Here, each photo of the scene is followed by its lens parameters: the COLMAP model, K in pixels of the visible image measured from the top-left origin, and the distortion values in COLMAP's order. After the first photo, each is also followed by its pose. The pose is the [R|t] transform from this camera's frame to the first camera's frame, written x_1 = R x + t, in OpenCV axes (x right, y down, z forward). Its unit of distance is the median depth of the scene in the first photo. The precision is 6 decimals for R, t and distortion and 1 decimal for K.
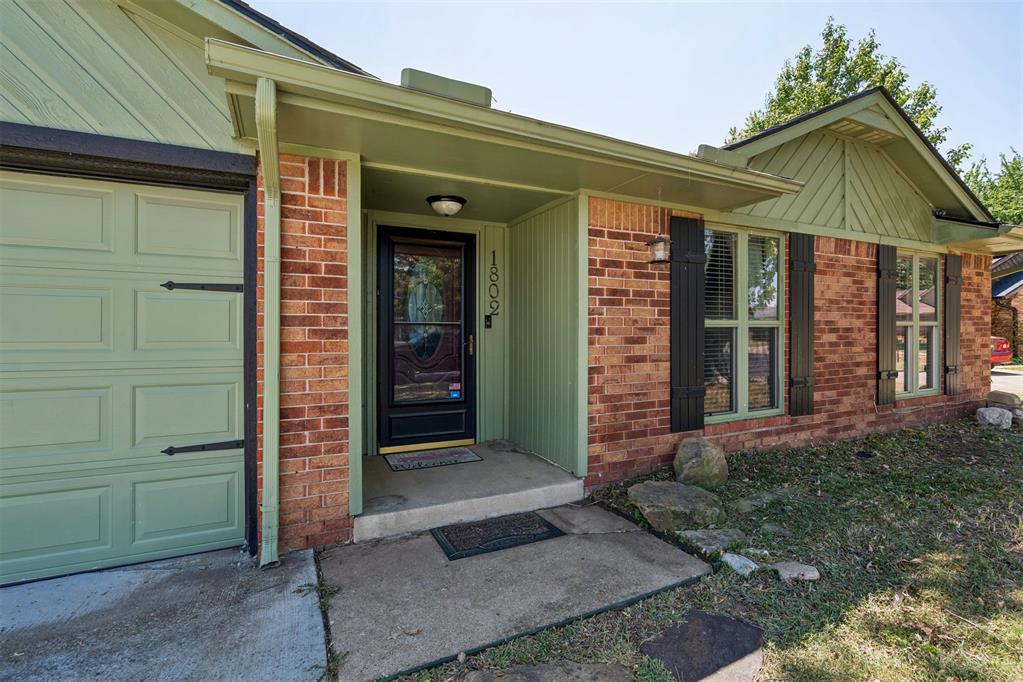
lens RADIAL K [[463.6, 0, 512.7], [0, 463.6, 337.1], [0, 0, 1]] dist [0.000980, 0.000031]
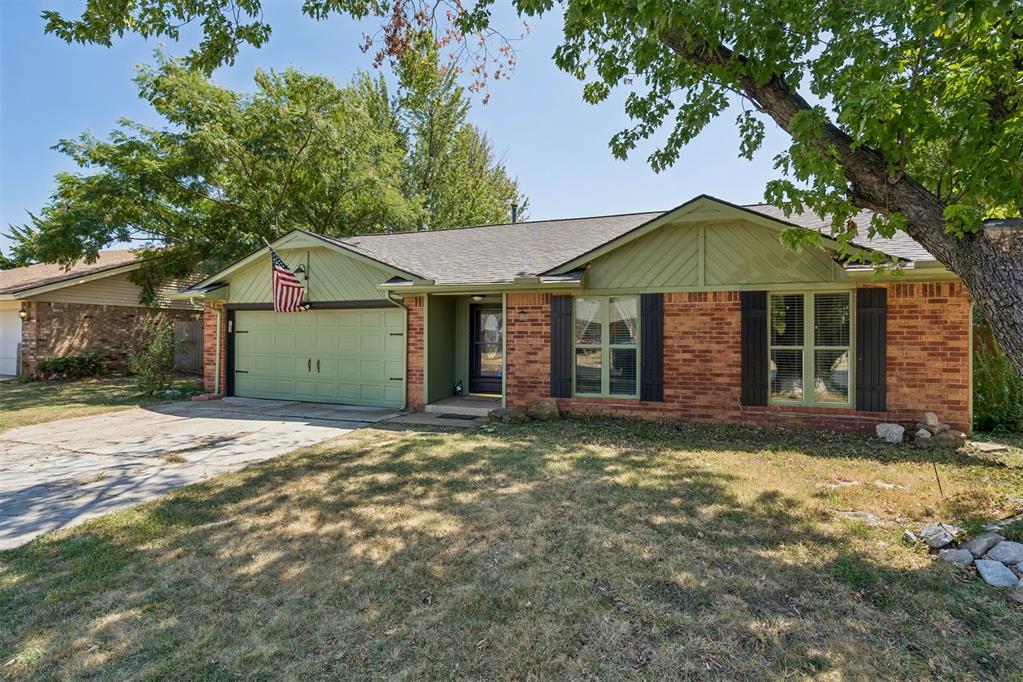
lens RADIAL K [[463.6, 0, 512.7], [0, 463.6, 337.1], [0, 0, 1]] dist [0.000980, 0.000031]
pose [[0.720524, 0.011129, -0.693341, 1.750430], [-0.013028, 0.999912, 0.002512, -0.076169], [0.693308, 0.007222, 0.720605, -0.689522]]
